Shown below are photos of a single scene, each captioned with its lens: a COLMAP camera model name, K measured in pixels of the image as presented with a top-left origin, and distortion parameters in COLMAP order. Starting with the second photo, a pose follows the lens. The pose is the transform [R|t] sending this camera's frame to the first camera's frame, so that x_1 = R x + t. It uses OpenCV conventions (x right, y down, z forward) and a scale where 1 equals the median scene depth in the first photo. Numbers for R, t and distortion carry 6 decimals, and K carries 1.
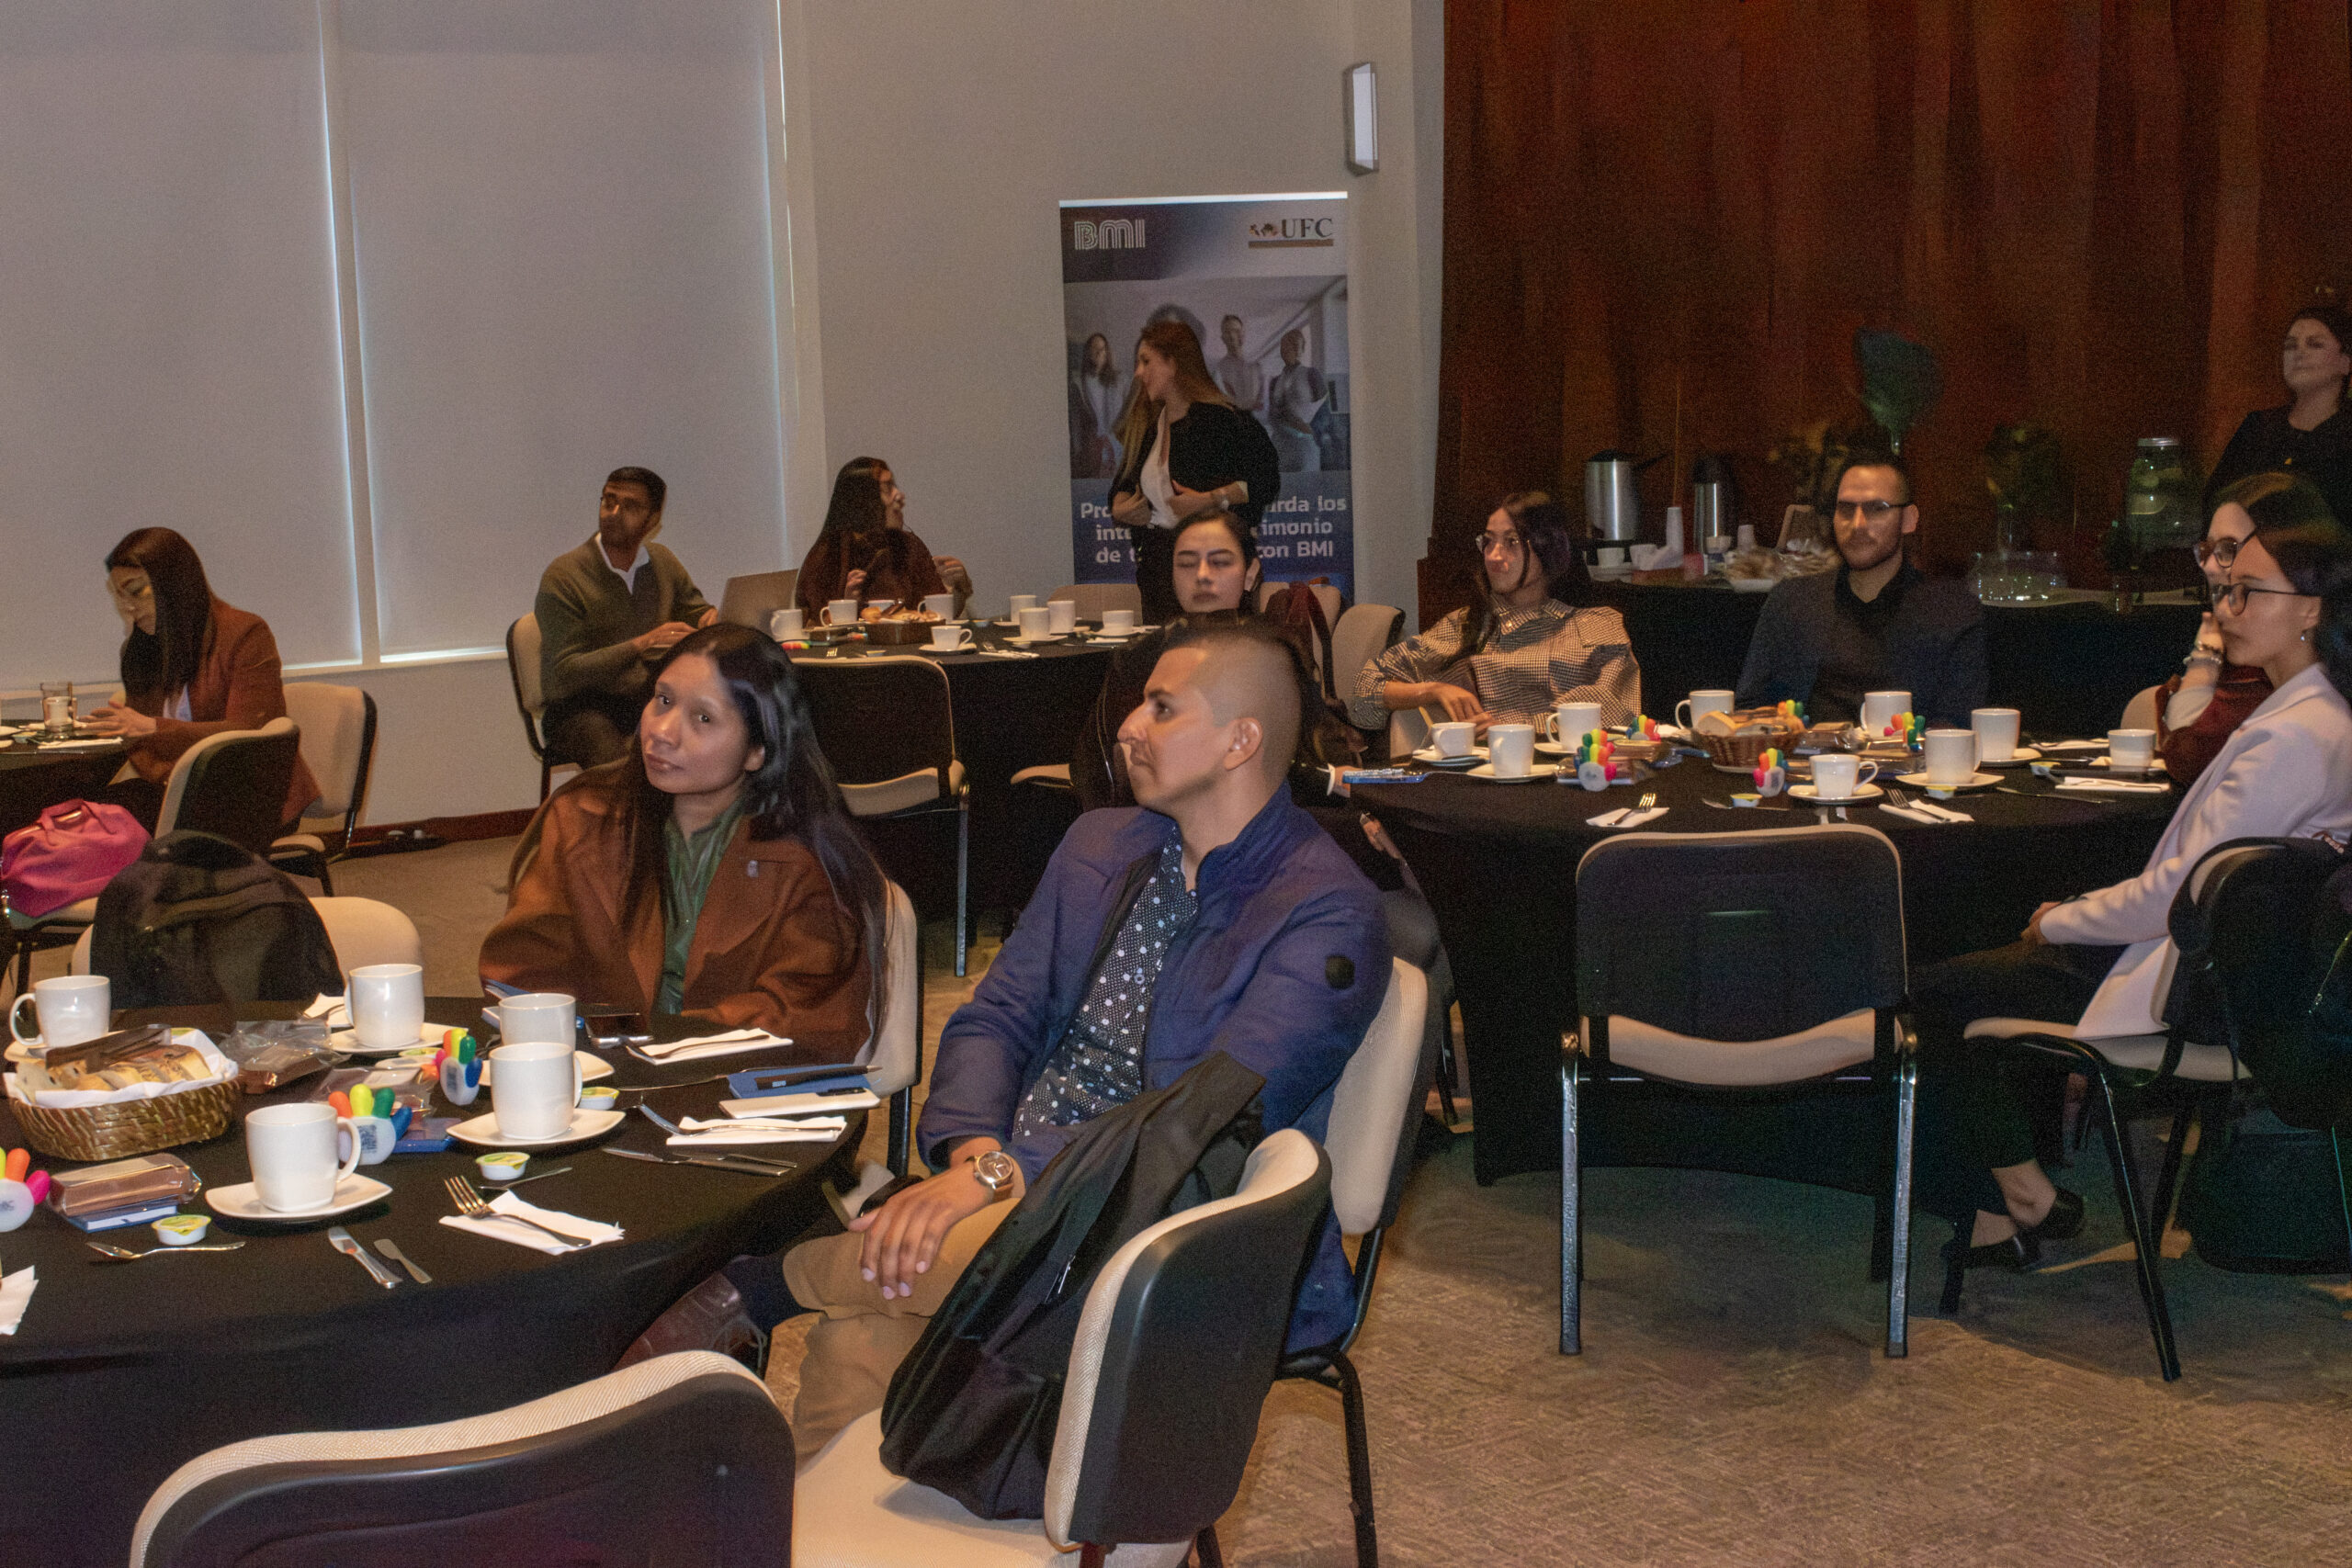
lens RADIAL K [[2618.8, 0, 1184.2], [0, 2618.8, 785.1], [0, 0, 1]] dist [-0.049626, 0.000000]
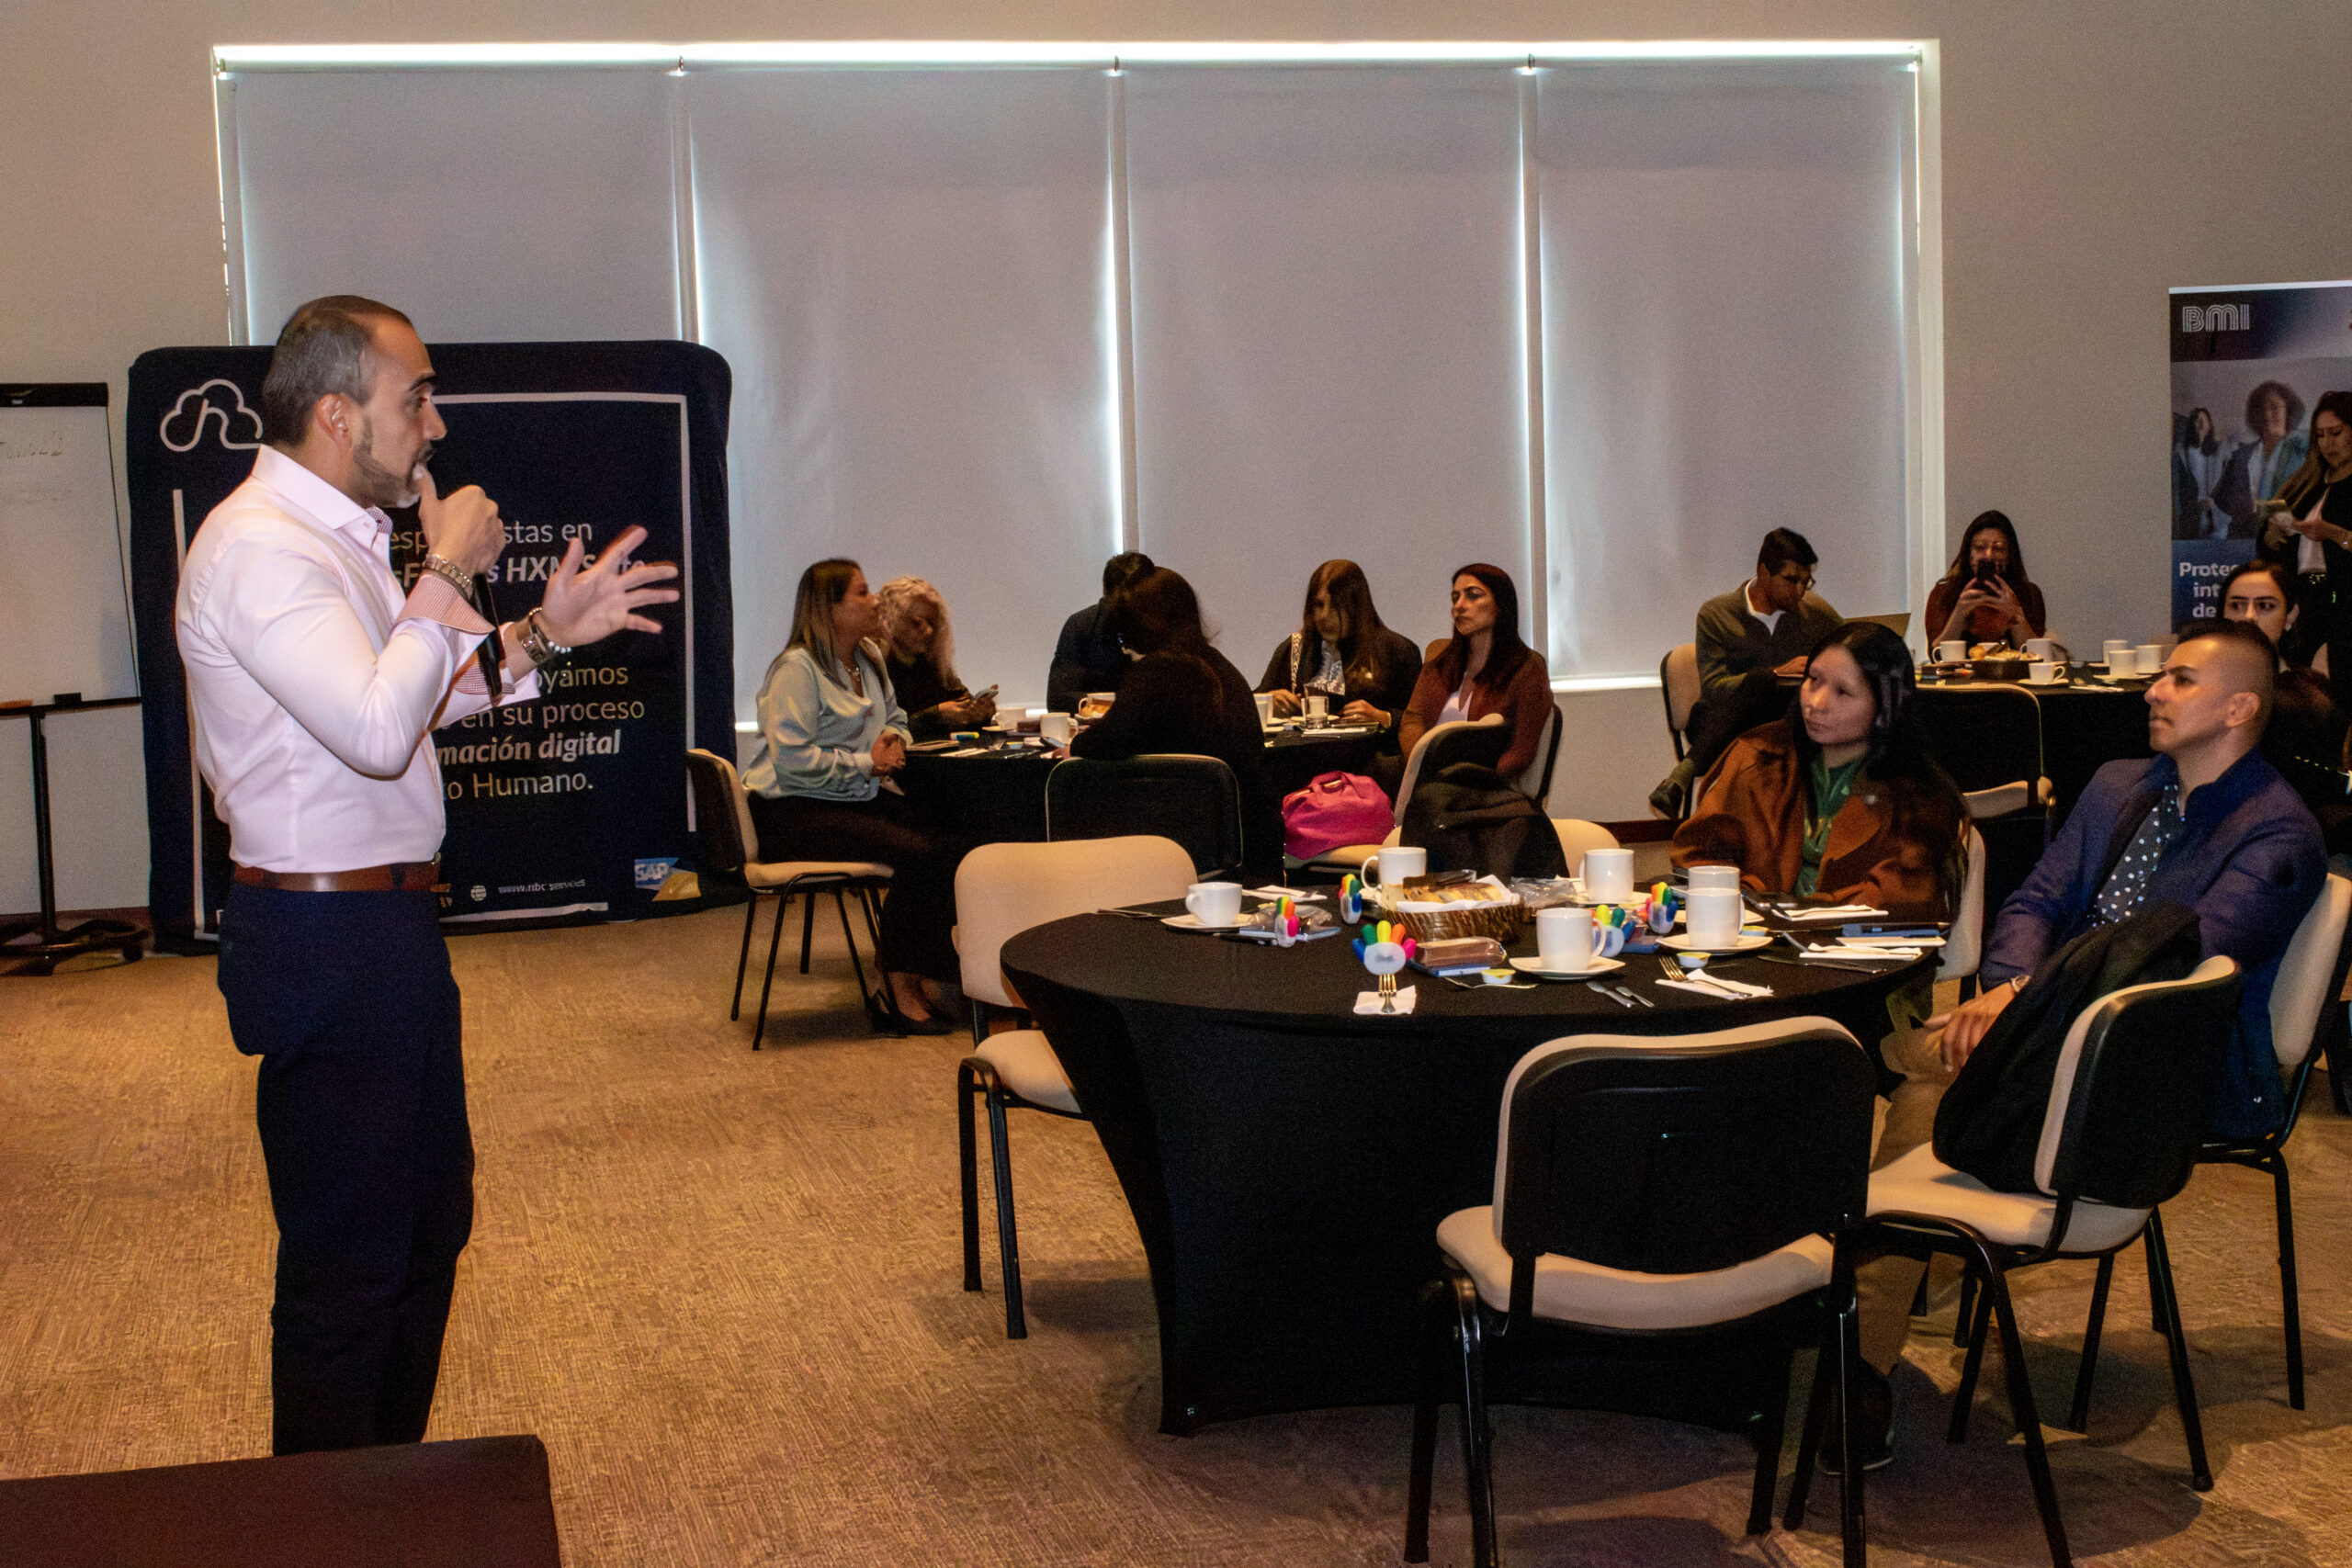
lens RADIAL K [[3384.4, 0, 1178.7], [0, 3384.4, 789.6], [0, 0, 1]] dist [-0.019126, 0.000000]
pose [[0.933519, 0.035906, -0.356725, 0.140928], [-0.054454, 0.997629, -0.042087, 0.126777], [0.354368, 0.058714, 0.933261, -0.842476]]
